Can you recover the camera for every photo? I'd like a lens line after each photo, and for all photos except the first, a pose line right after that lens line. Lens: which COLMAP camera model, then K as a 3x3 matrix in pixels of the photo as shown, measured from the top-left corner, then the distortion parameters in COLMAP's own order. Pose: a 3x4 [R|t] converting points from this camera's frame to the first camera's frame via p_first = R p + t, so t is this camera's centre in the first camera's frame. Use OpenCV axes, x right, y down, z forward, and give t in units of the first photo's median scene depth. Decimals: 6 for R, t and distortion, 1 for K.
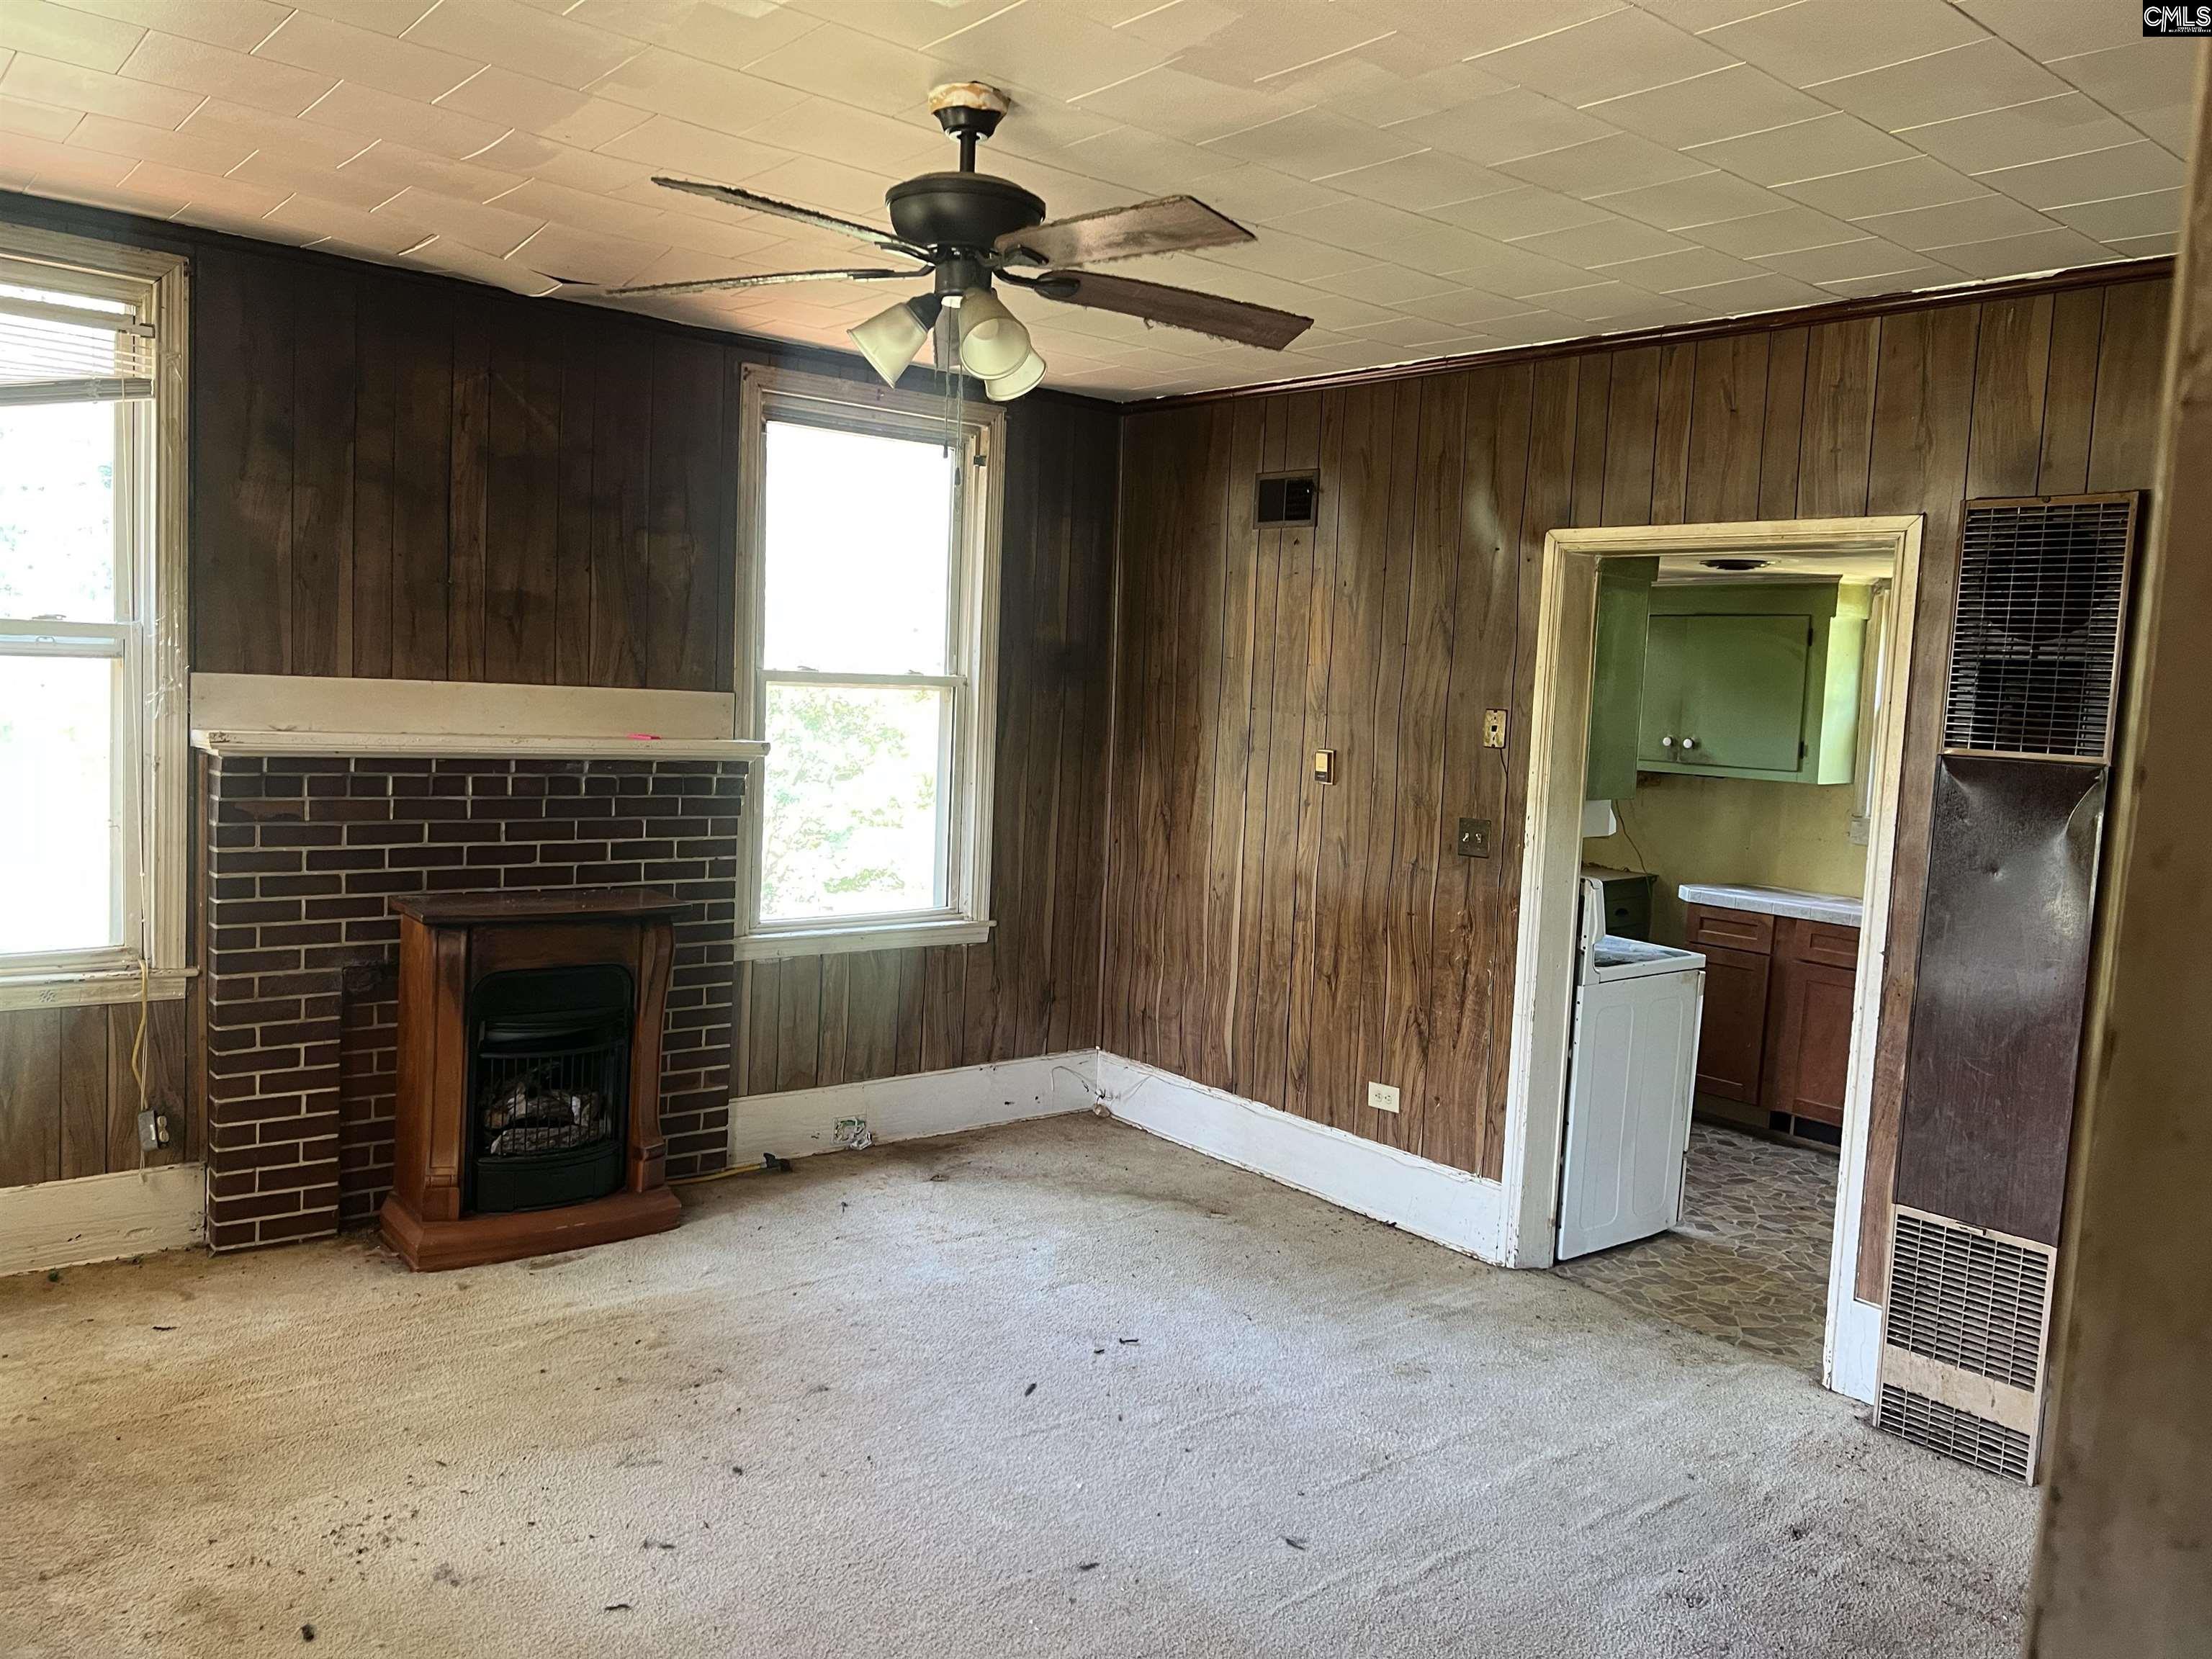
lens RADIAL K [[1671.3, 0, 1106.0], [0, 1671.3, 829.5], [0, 0, 1]] dist [0.011988, 0.004092]
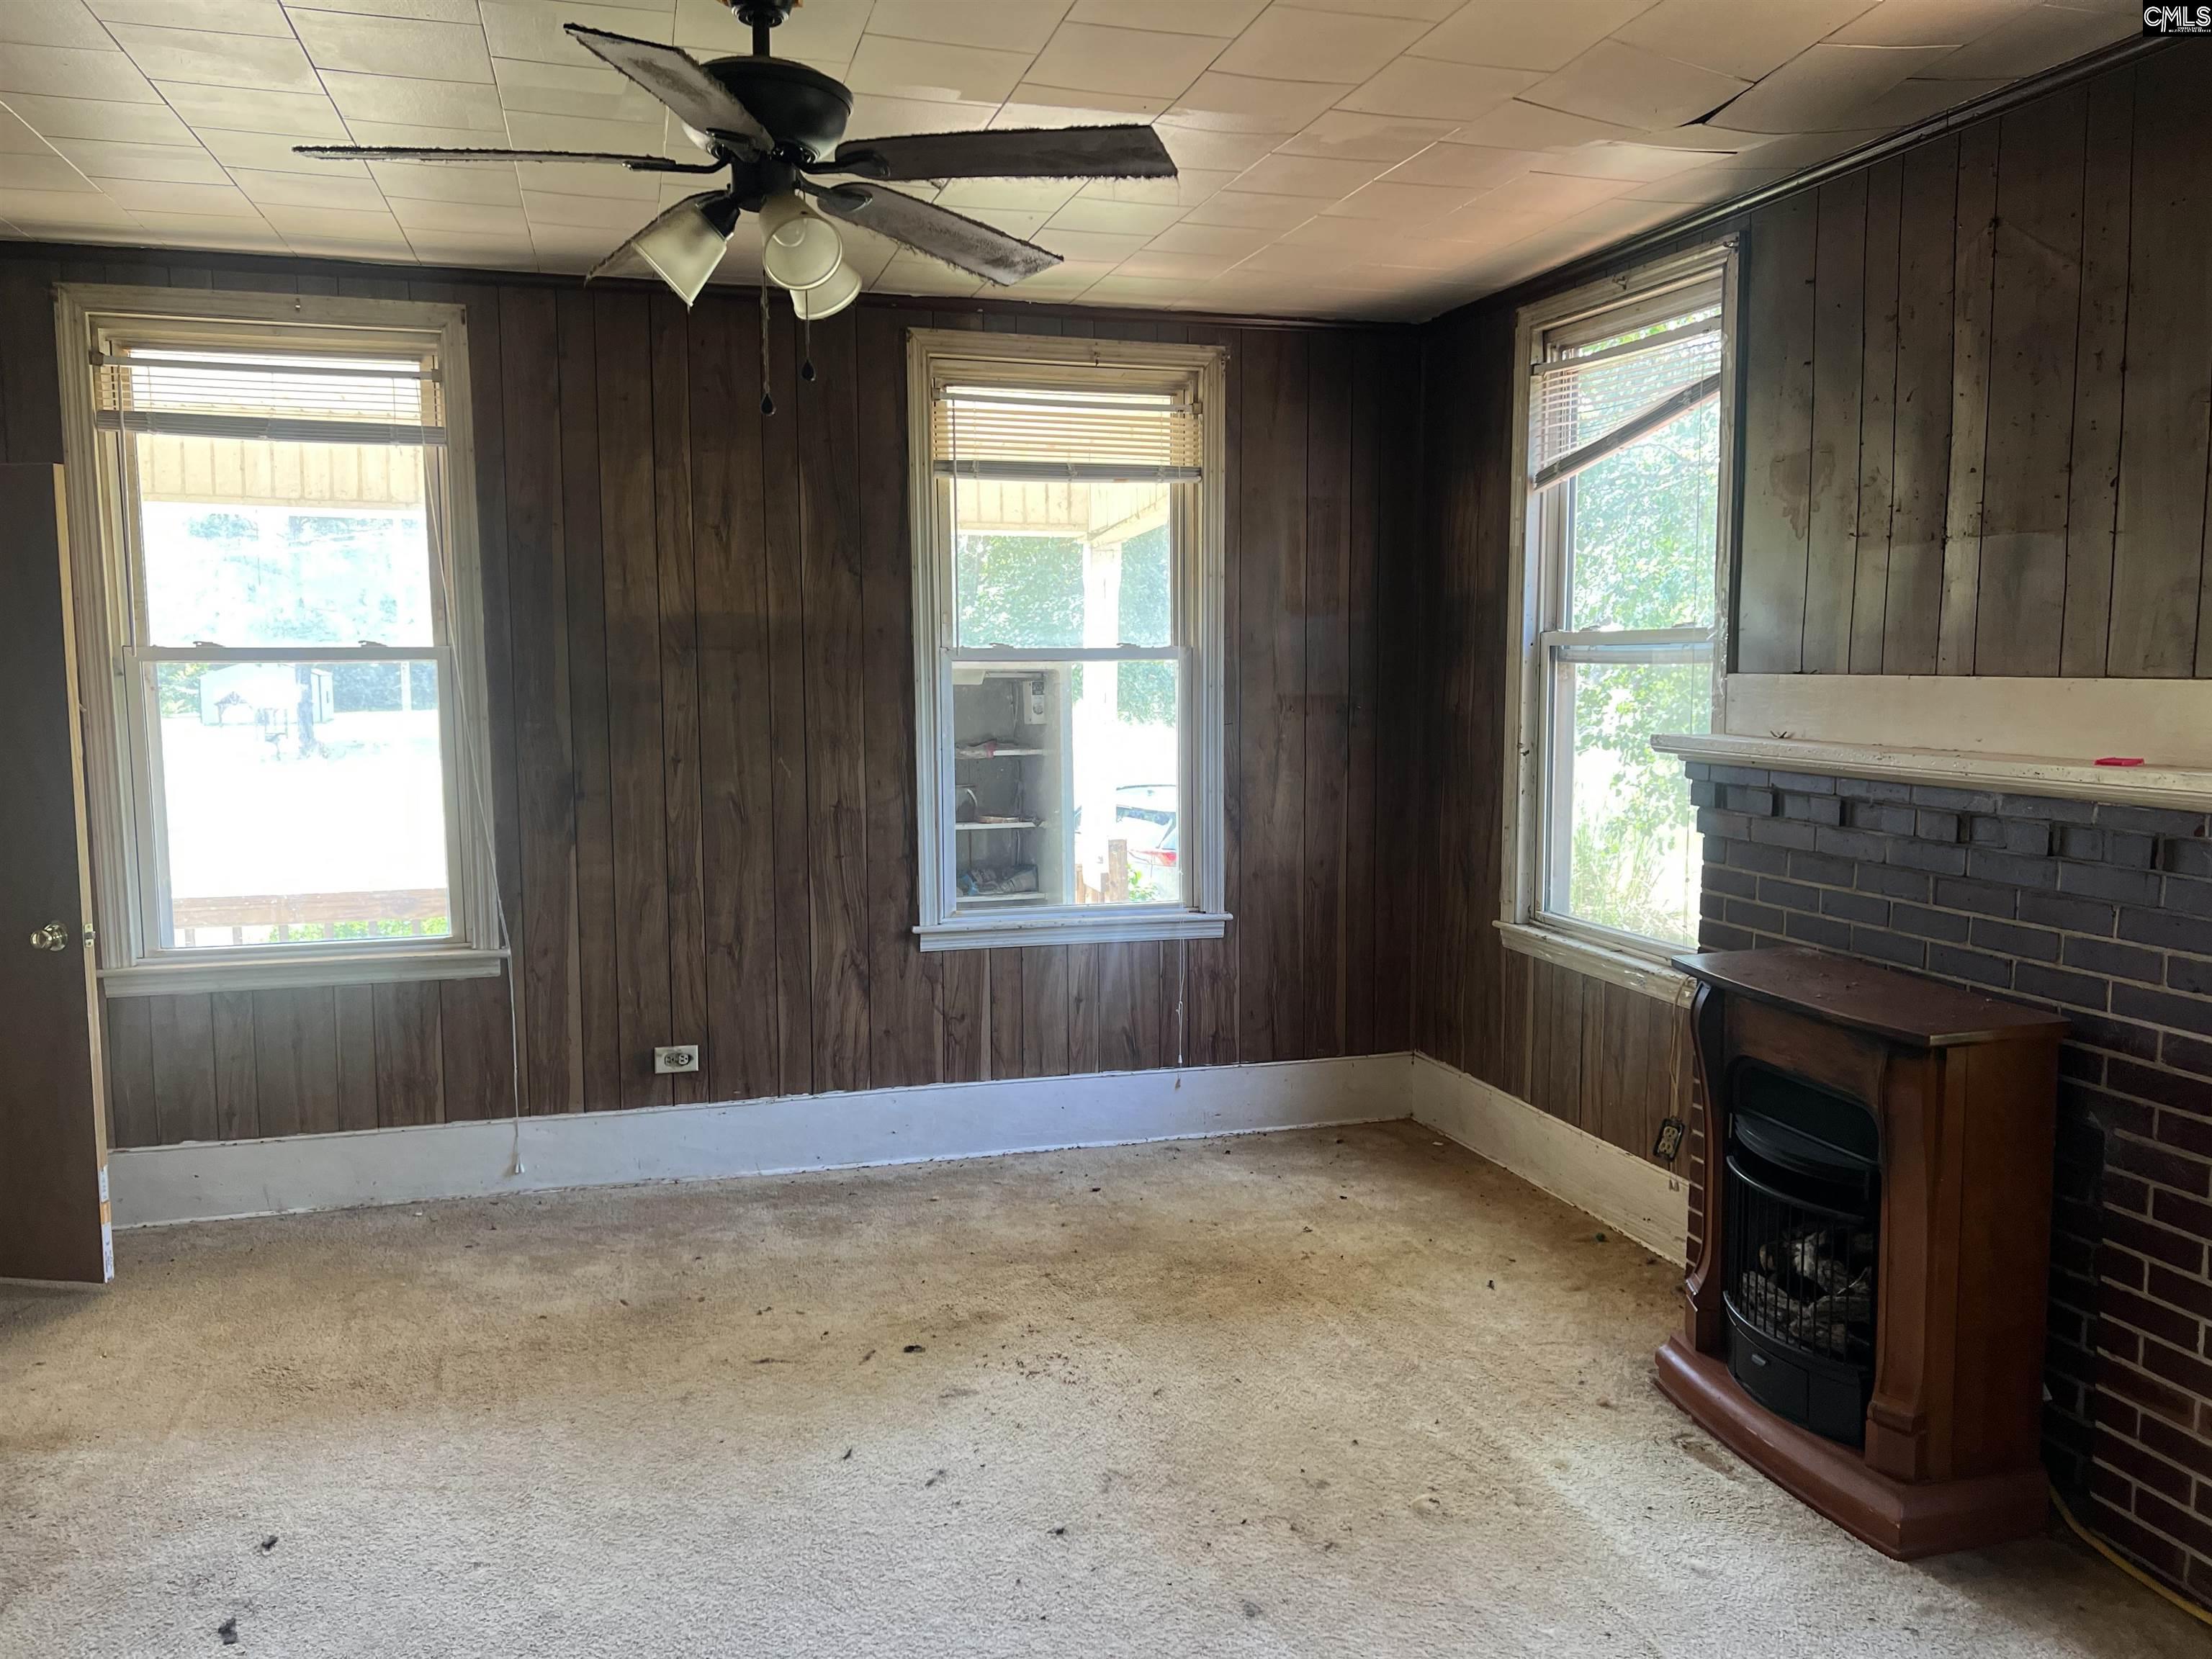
lens RADIAL K [[1671.3, 0, 1106.0], [0, 1671.3, 829.5], [0, 0, 1]] dist [0.011988, 0.004092]
pose [[-0.411161, 0.050922, -0.910139, 0.556934], [-0.092630, 0.990936, 0.097289, -0.079790], [0.906844, 0.124308, -0.402717, 1.305722]]
